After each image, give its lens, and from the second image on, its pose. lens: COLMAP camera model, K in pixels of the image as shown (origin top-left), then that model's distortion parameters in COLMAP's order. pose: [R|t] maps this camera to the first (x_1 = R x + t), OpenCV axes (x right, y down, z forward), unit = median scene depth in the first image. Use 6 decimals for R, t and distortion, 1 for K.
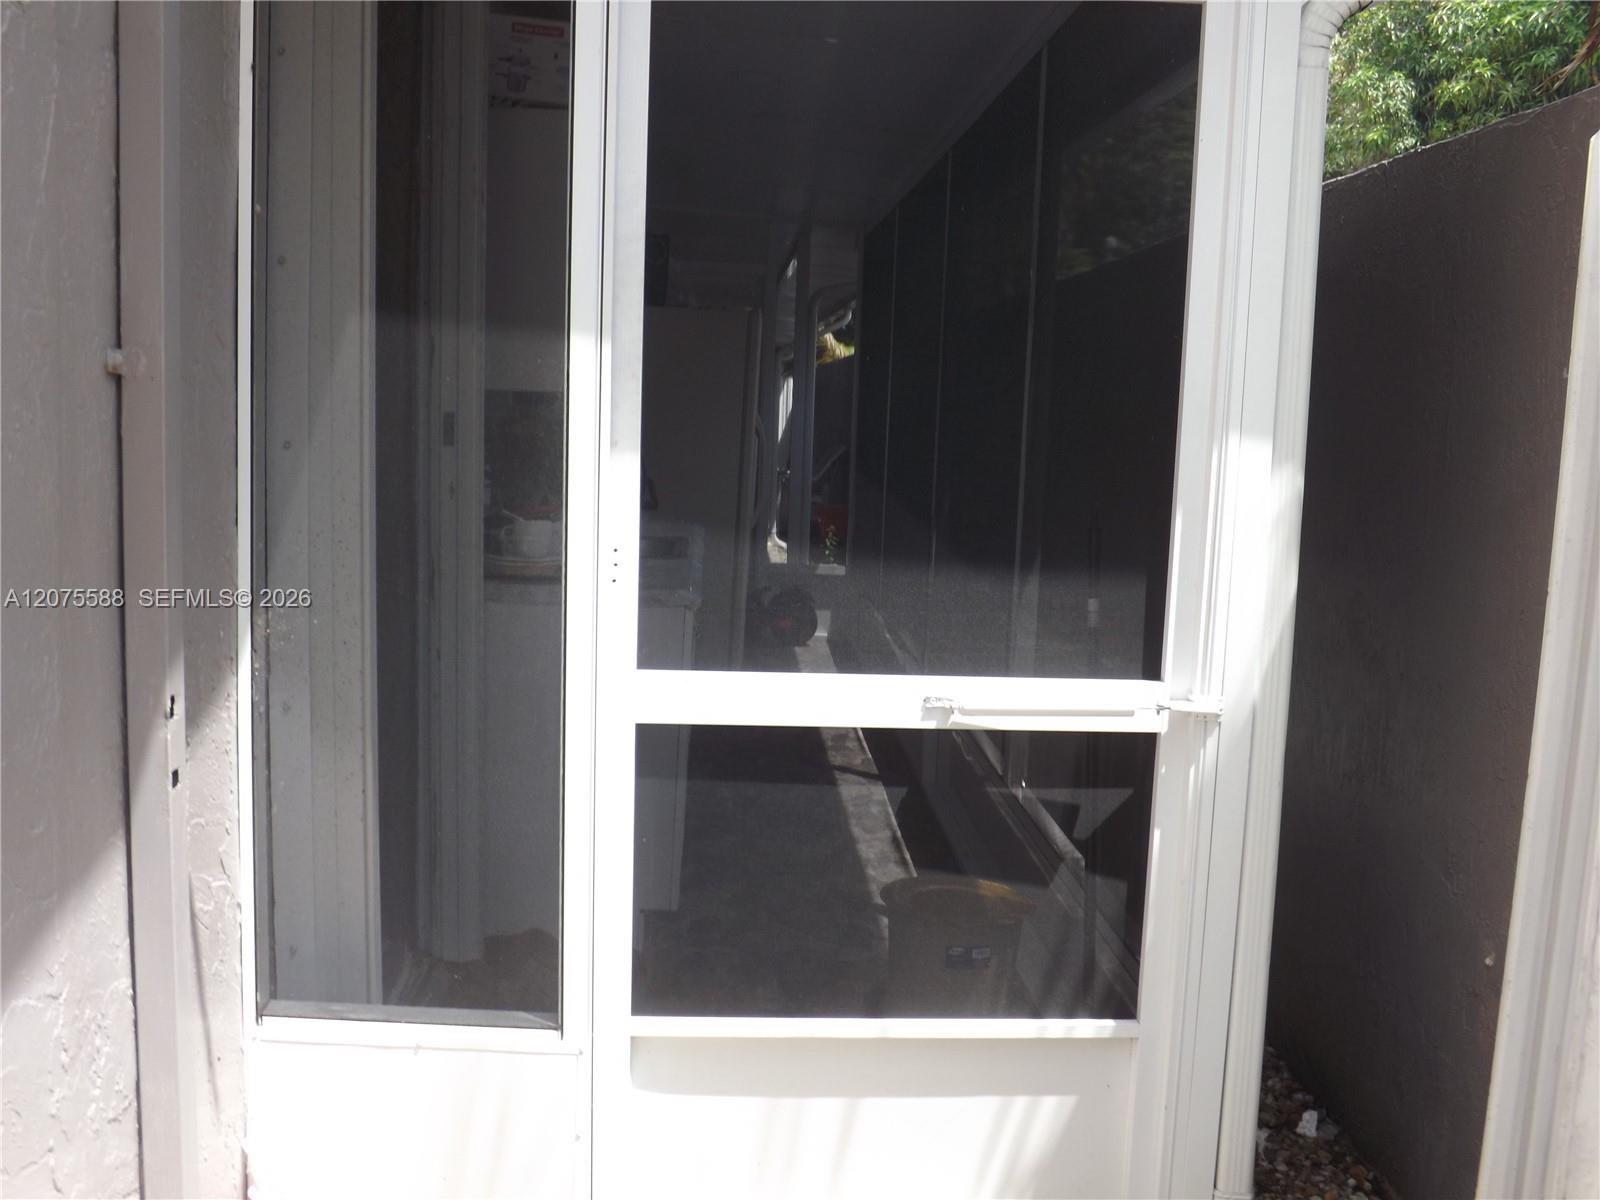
lens RADIAL K [[1533.3, 0, 805.0], [0, 1533.3, 597.9], [0, 0, 1]] dist [-0.067924, 0.000000]
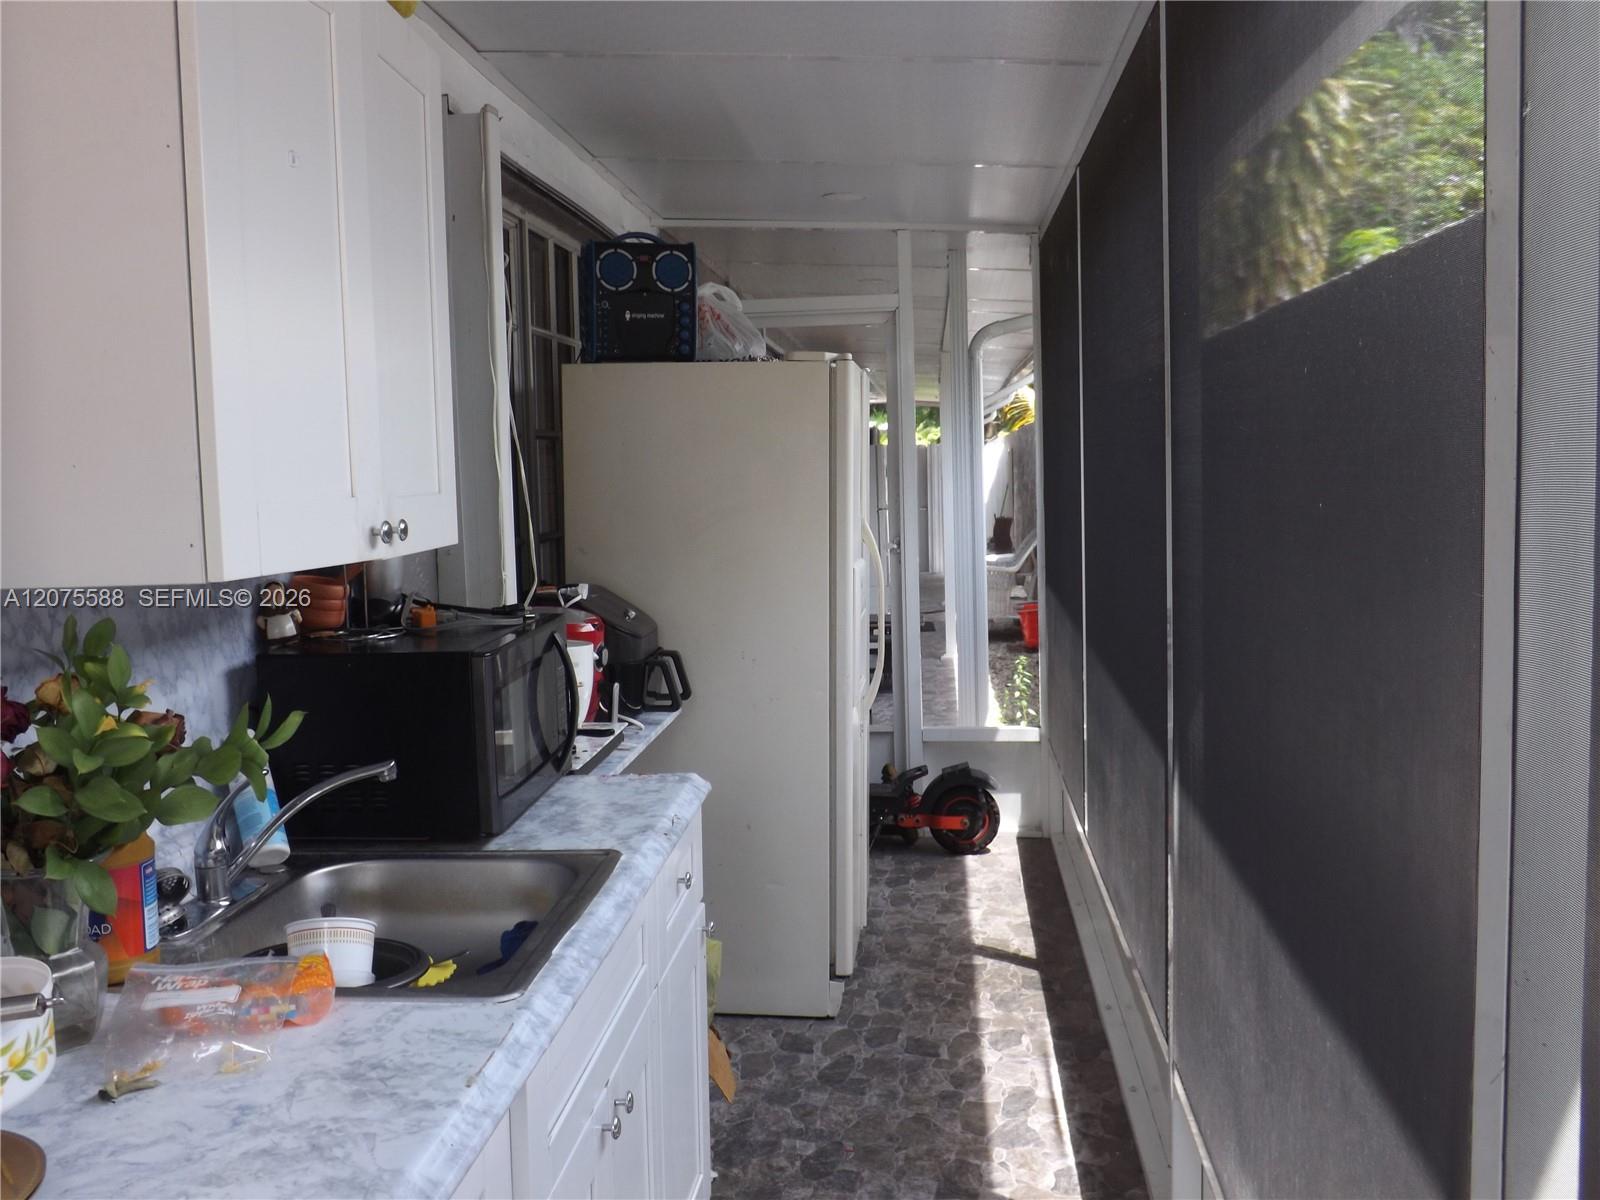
lens RADIAL K [[1533.3, 0, 789.4], [0, 1533.3, 600.5], [0, 0, 1]] dist [-0.067924, 0.000000]
pose [[0.986355, -0.049672, -0.156963, 0.026875], [0.043186, 0.998077, -0.044467, -0.052076], [0.158870, 0.037082, 0.986603, 0.315181]]
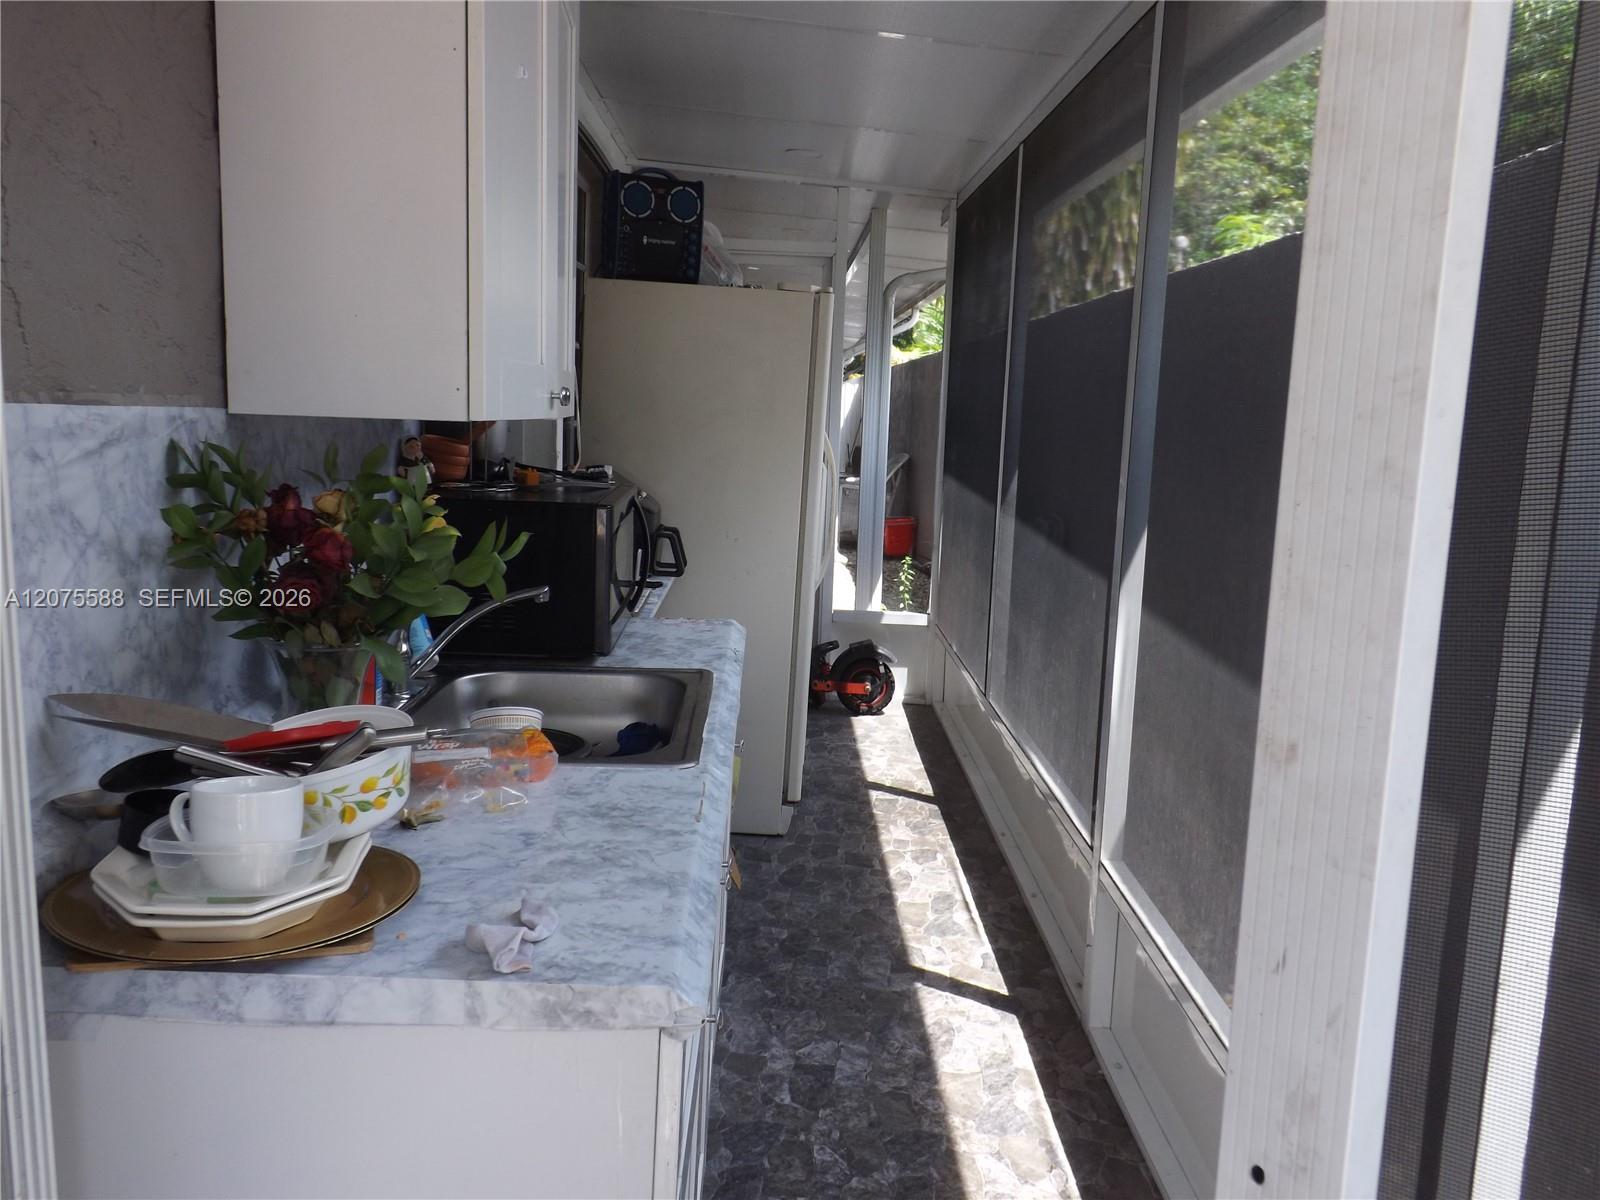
lens RADIAL K [[1322.6, 0, 806.5], [0, 1322.6, 594.0], [0, 0, 1]] dist [0.015570, -0.026638]
pose [[0.999340, 0.006680, -0.035699, -0.013602], [-0.006074, 0.999836, 0.017040, -0.043547], [0.035807, -0.016812, 0.999217, 0.290757]]
